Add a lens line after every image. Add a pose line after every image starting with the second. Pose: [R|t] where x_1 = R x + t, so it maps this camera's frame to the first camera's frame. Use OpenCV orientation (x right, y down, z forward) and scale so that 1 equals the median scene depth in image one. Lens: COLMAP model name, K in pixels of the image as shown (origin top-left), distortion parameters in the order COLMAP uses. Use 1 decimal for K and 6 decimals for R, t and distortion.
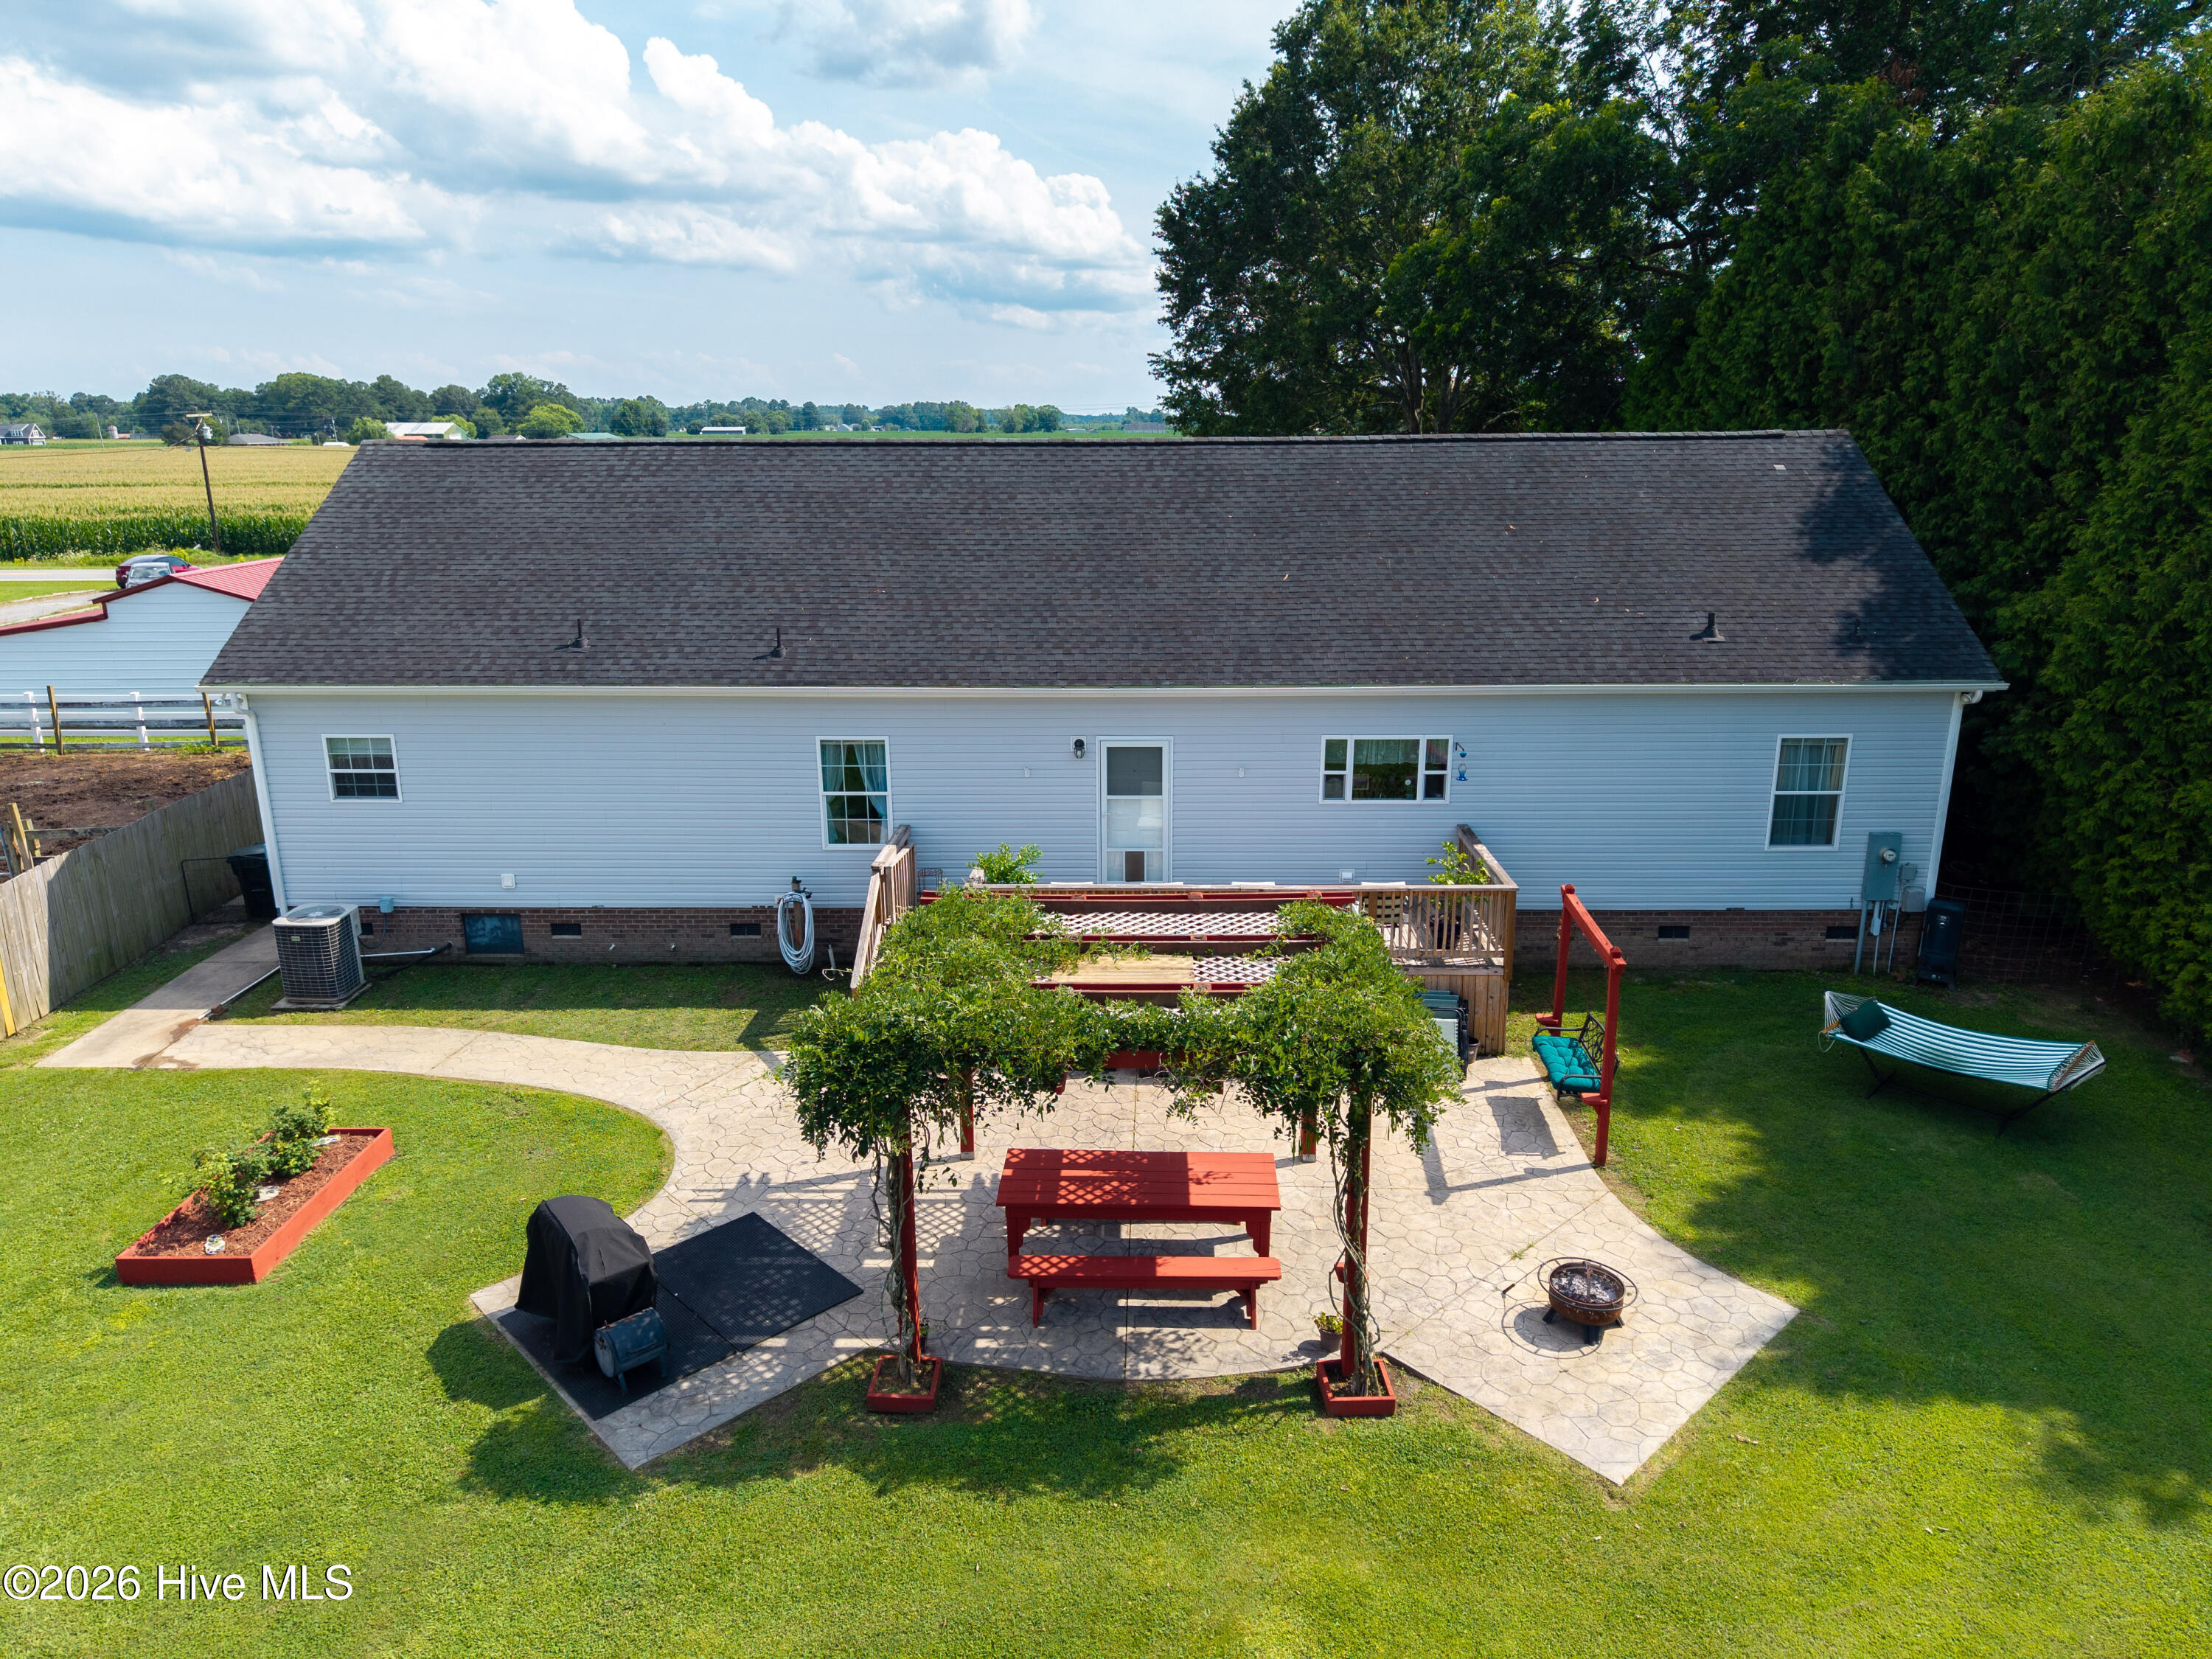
lens RADIAL K [[1455.8, 0, 1109.9], [0, 1455.8, 822.6], [0, 0, 1]] dist [-0.024611, 0.008380]
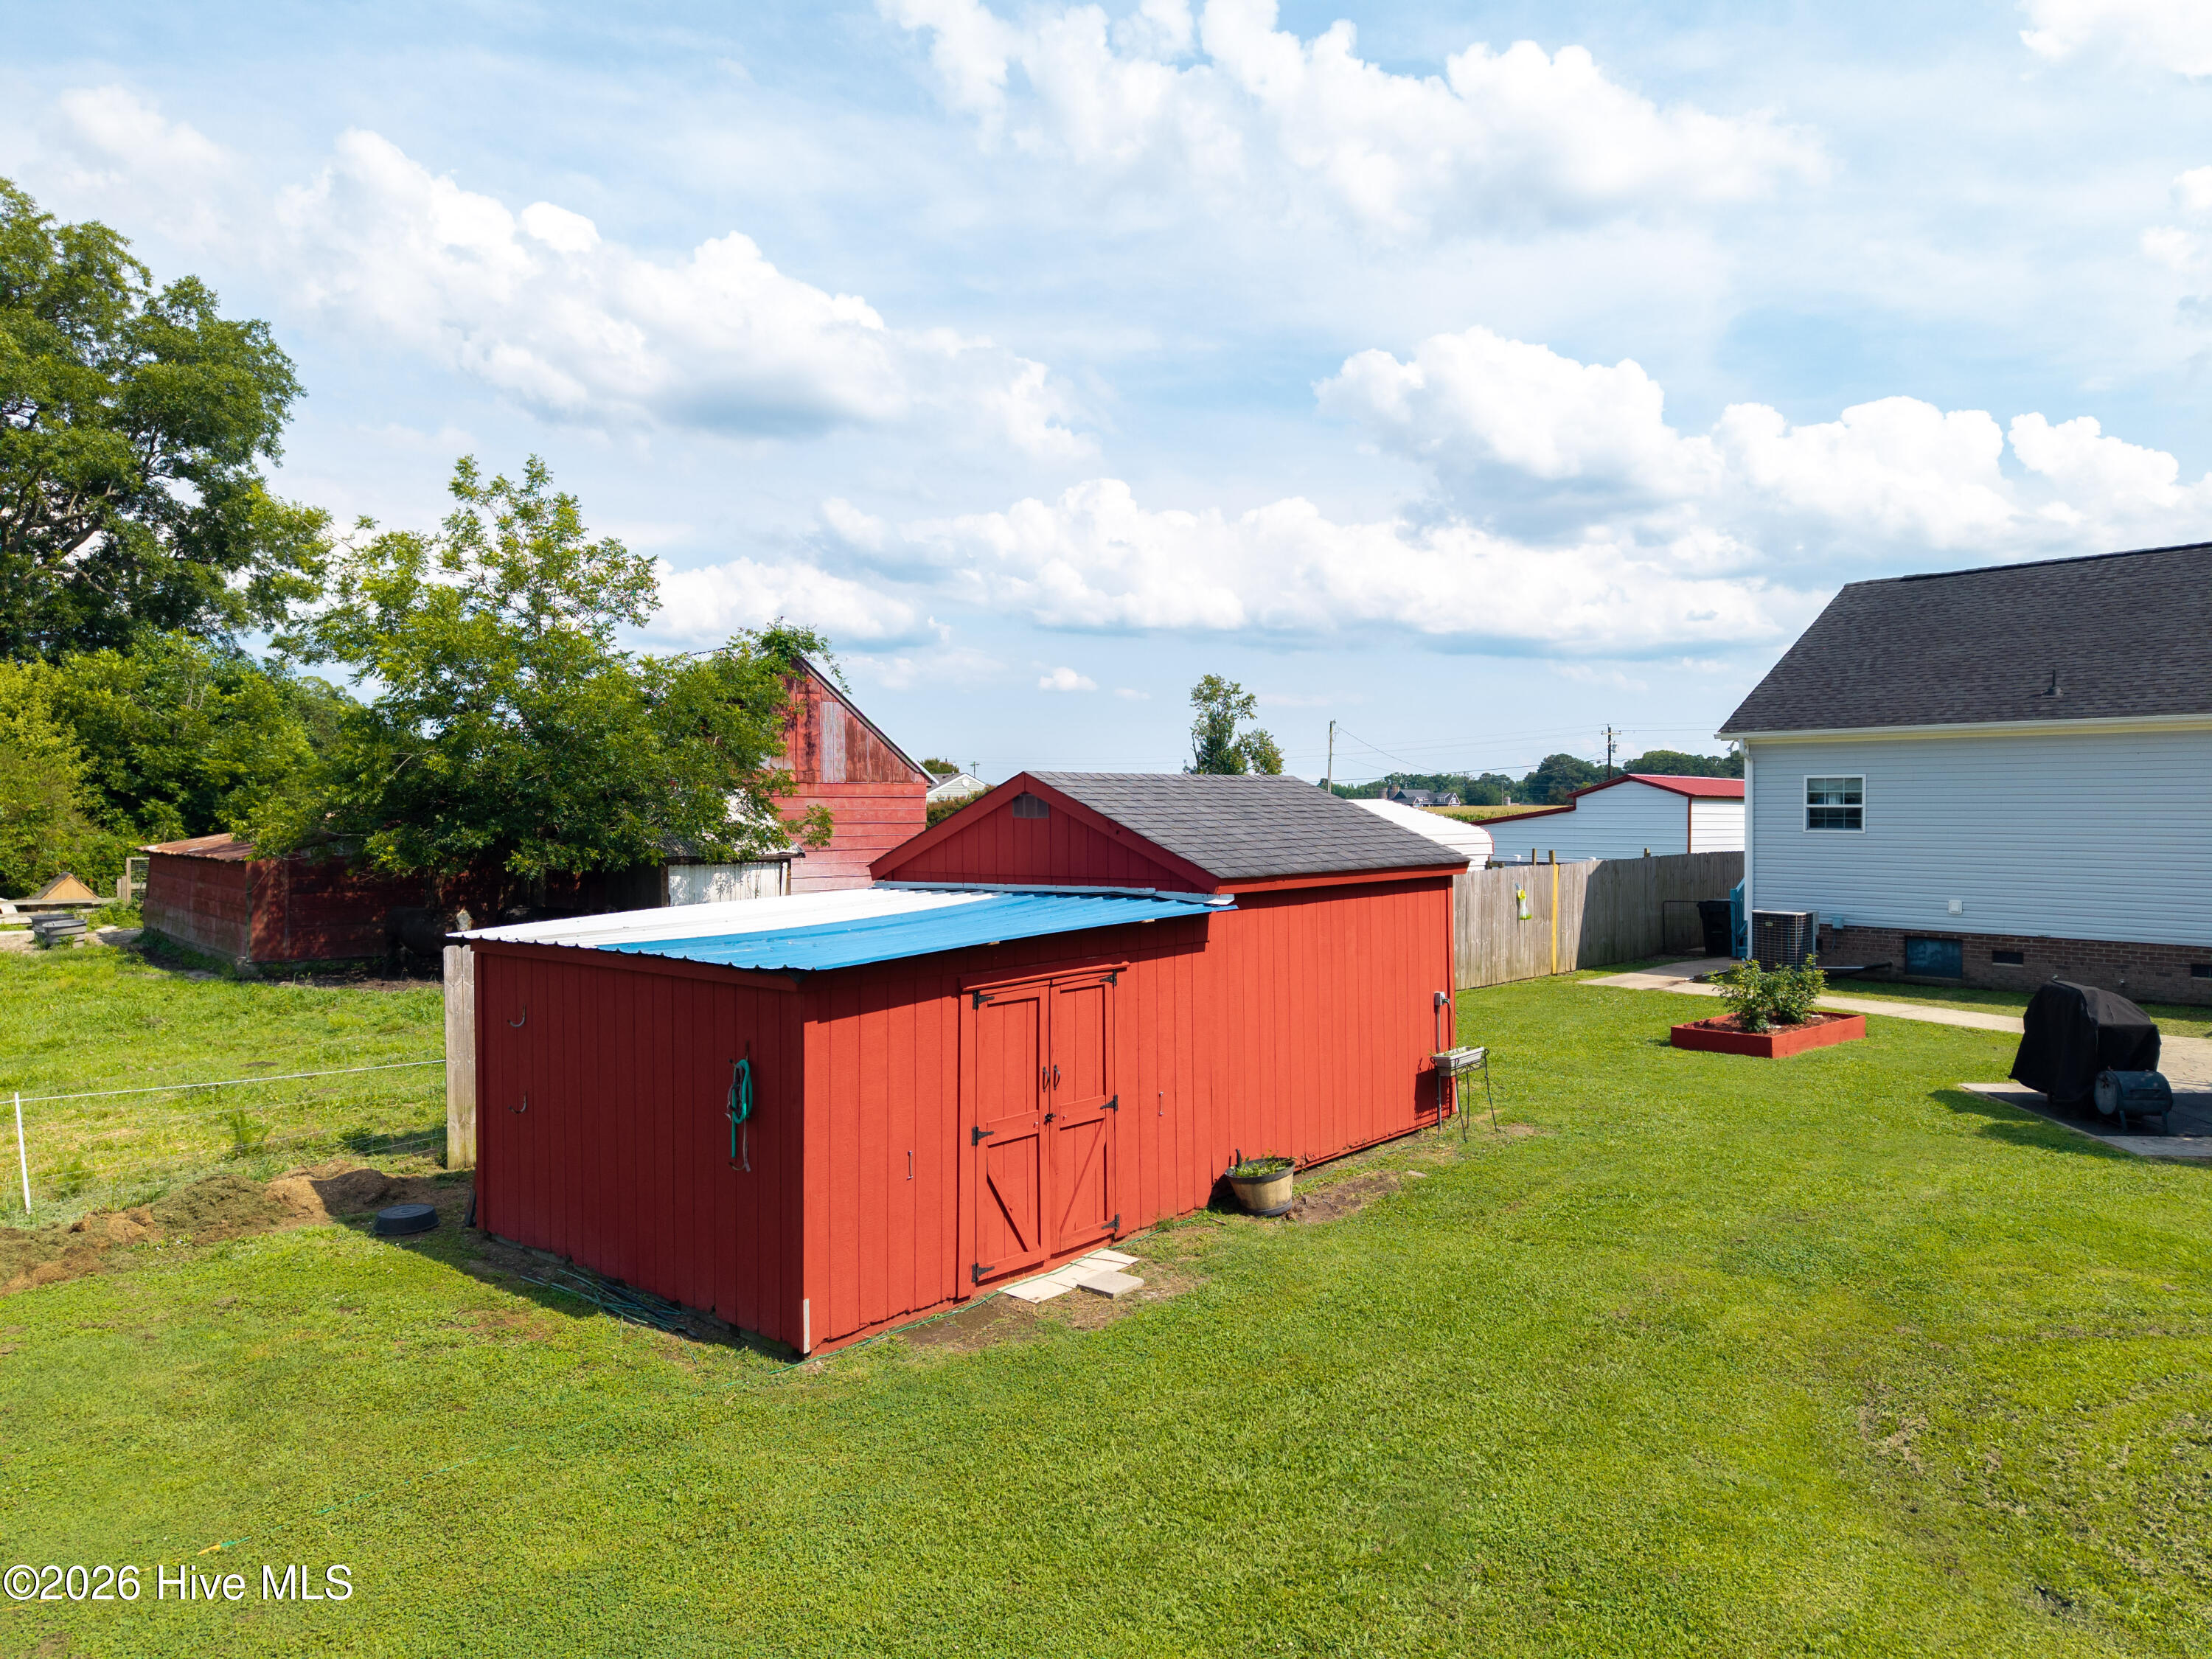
lens RADIAL K [[1455.8, 0, 1099.3], [0, 1455.8, 827.0], [0, 0, 1]] dist [-0.024611, 0.008380]
pose [[0.652210, 0.013678, -0.757915, -0.002853], [-0.202241, 0.966736, -0.156589, 0.297207], [0.730562, 0.255411, 0.633281, -0.206922]]
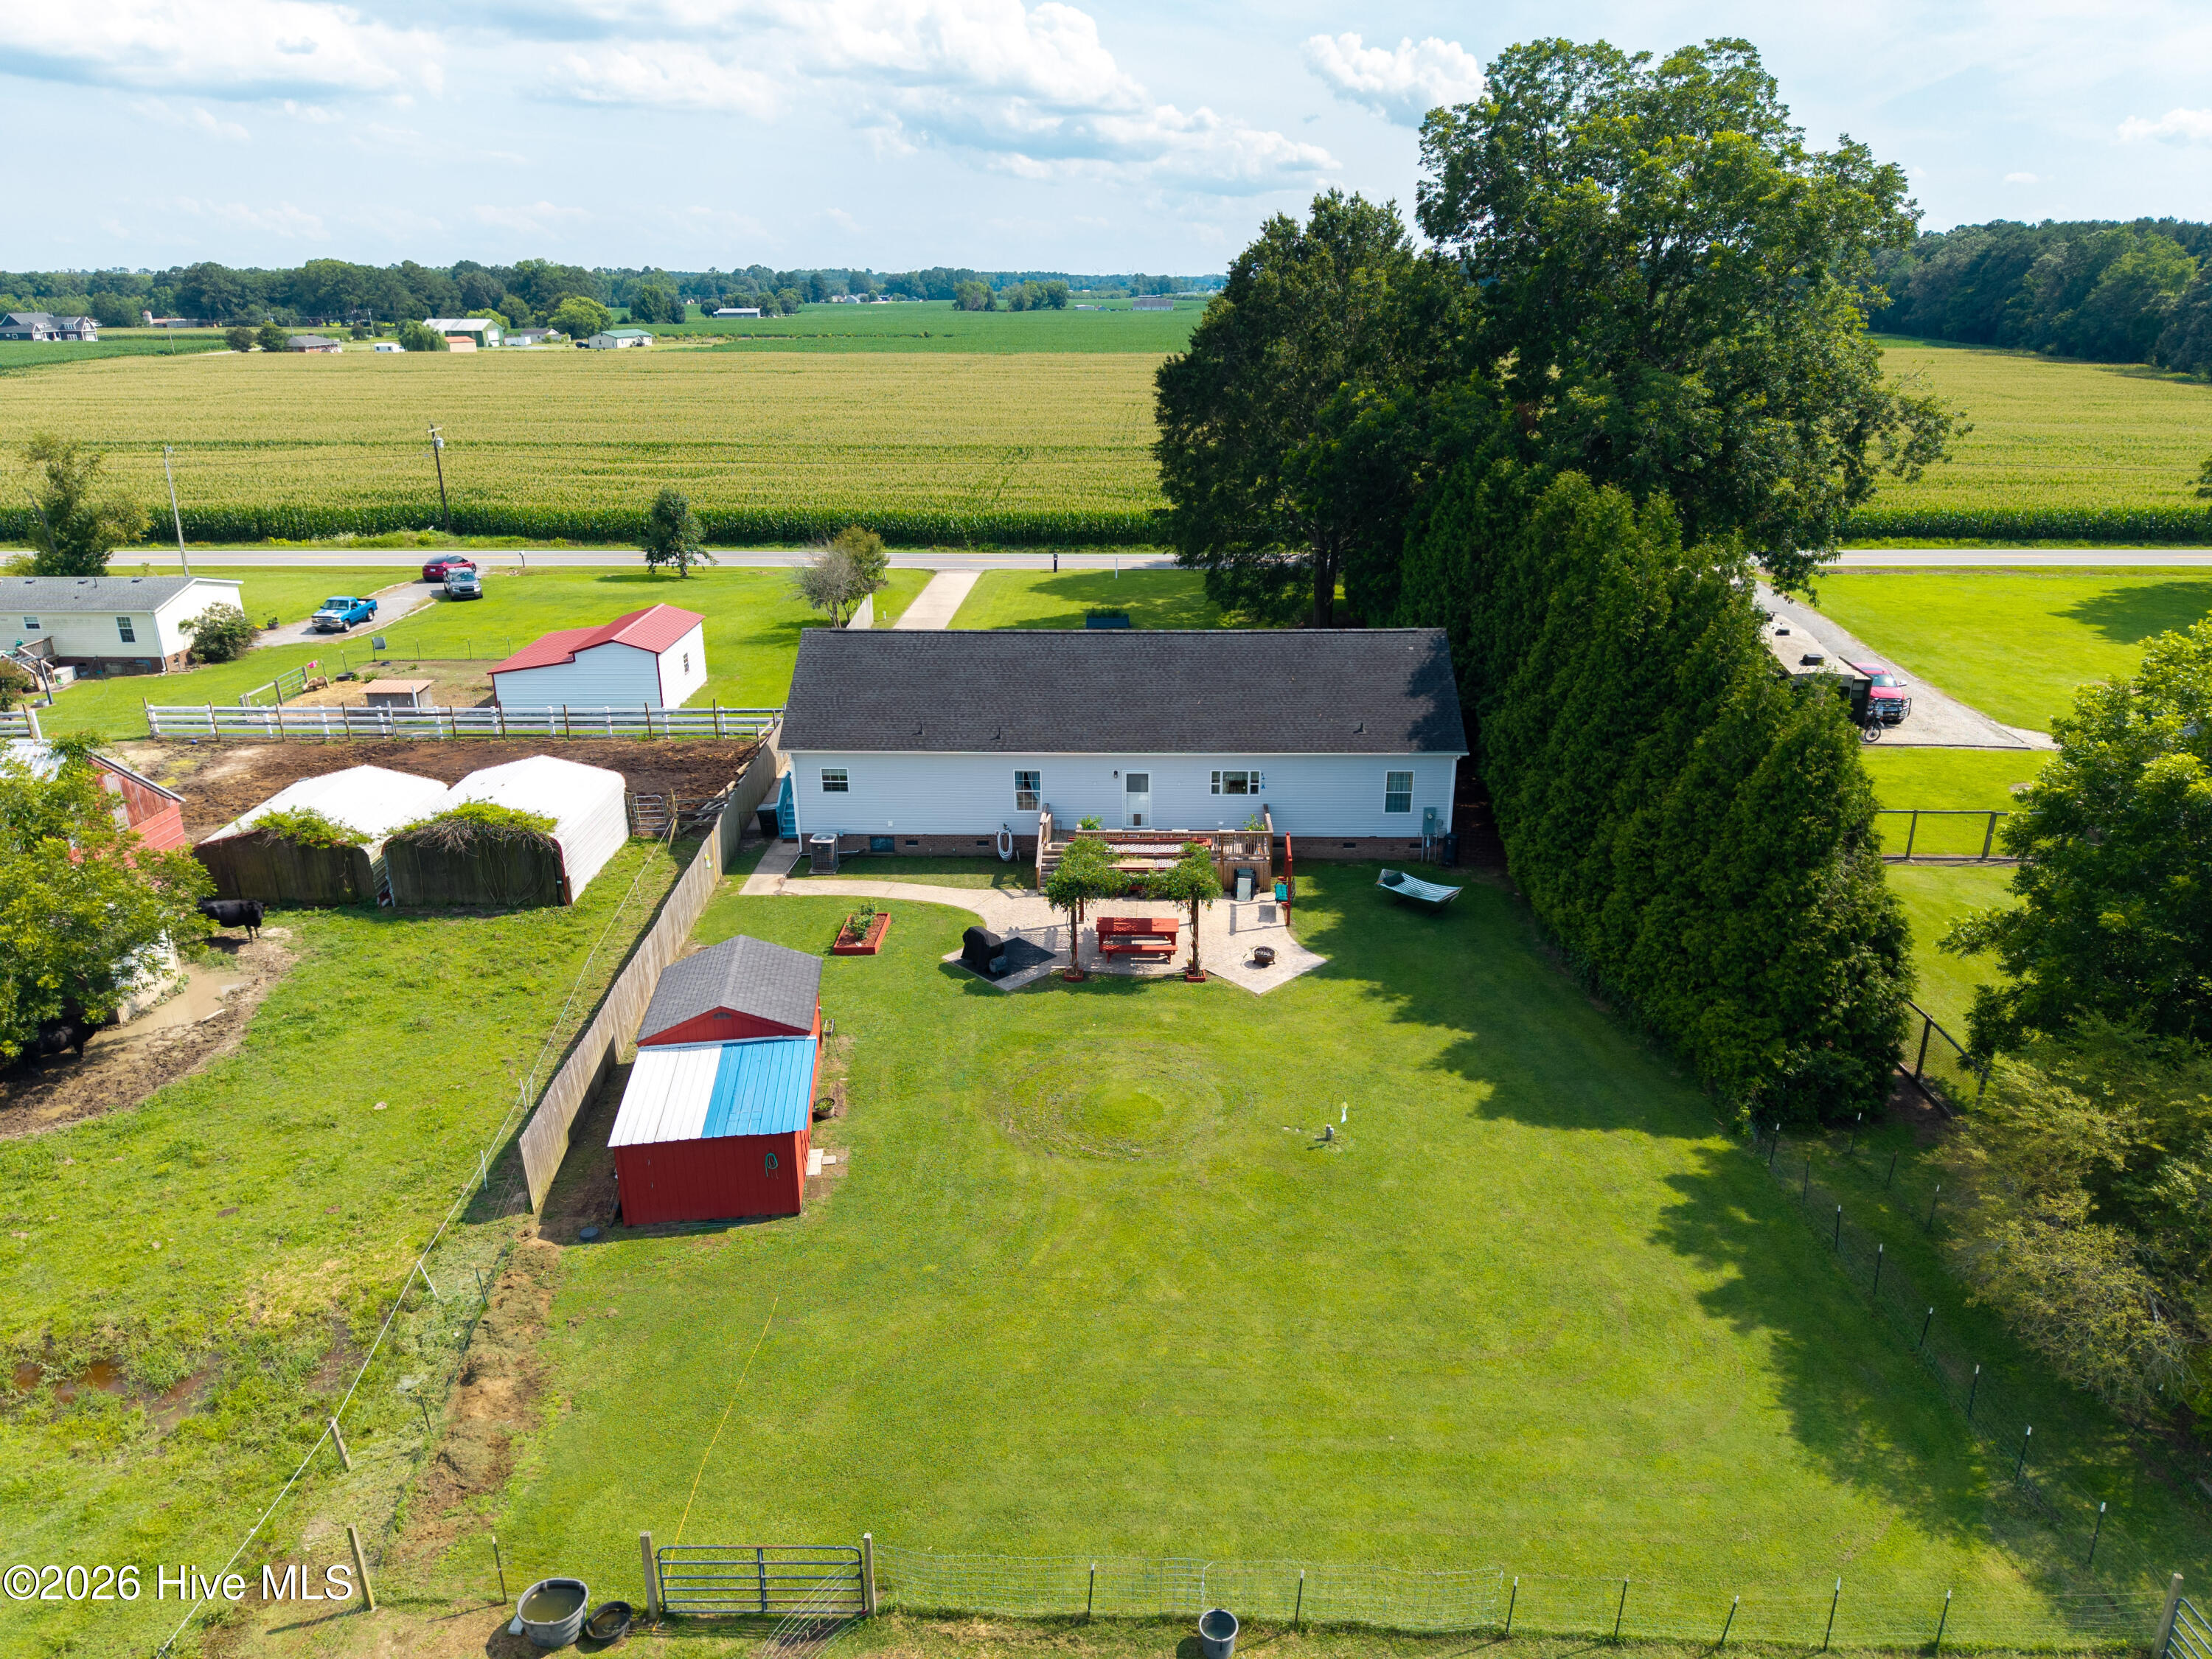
lens RADIAL K [[1455.8, 0, 1106.1], [0, 1455.8, 823.9], [0, 0, 1]] dist [-0.024611, 0.008380]
pose [[0.999976, 0.002730, -0.006340, -0.021595], [-0.002142, 0.995850, 0.090980, -0.198100], [0.006562, -0.090964, 0.995833, -1.577961]]
